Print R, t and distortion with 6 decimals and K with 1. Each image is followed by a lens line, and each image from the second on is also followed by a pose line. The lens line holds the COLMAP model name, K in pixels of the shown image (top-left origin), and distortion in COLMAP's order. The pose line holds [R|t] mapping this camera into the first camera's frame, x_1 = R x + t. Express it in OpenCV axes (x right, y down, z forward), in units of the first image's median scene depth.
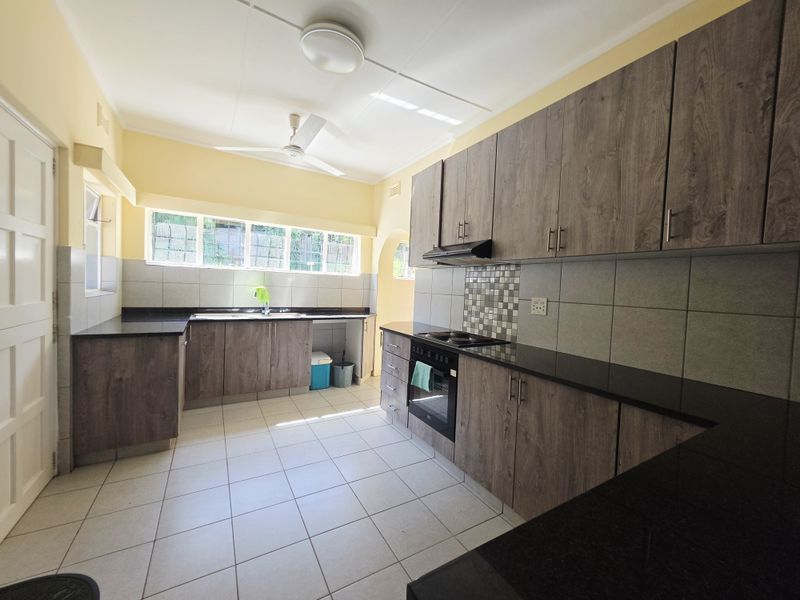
lens RADIAL K [[316.1, 0, 400.0], [0, 316.1, 300.0], [0, 0, 1]] dist [0.002237, 0.000034]
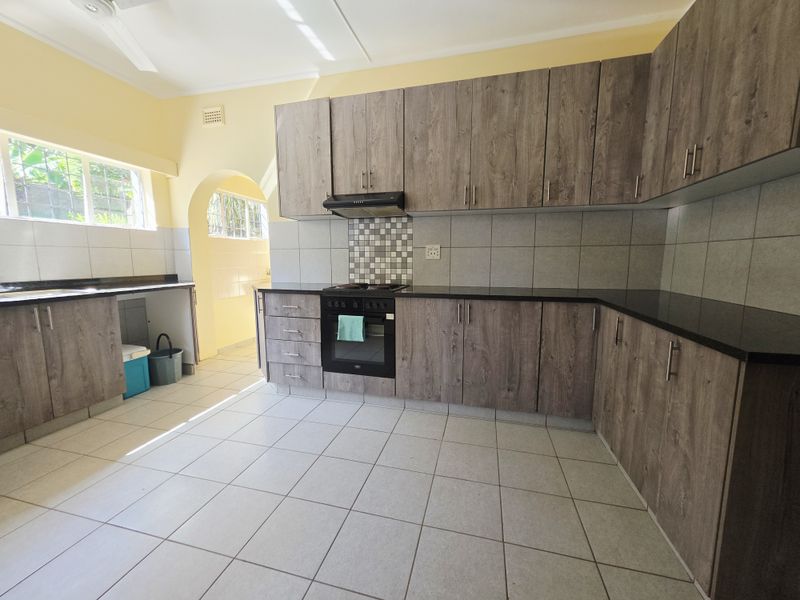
lens RADIAL K [[316.1, 0, 400.0], [0, 316.1, 300.0], [0, 0, 1]] dist [0.002237, 0.000034]
pose [[0.710526, -0.130459, 0.691472, -0.472612], [0.056720, 0.990084, 0.128515, 0.035017], [-0.701381, -0.052093, 0.710881, 0.191405]]
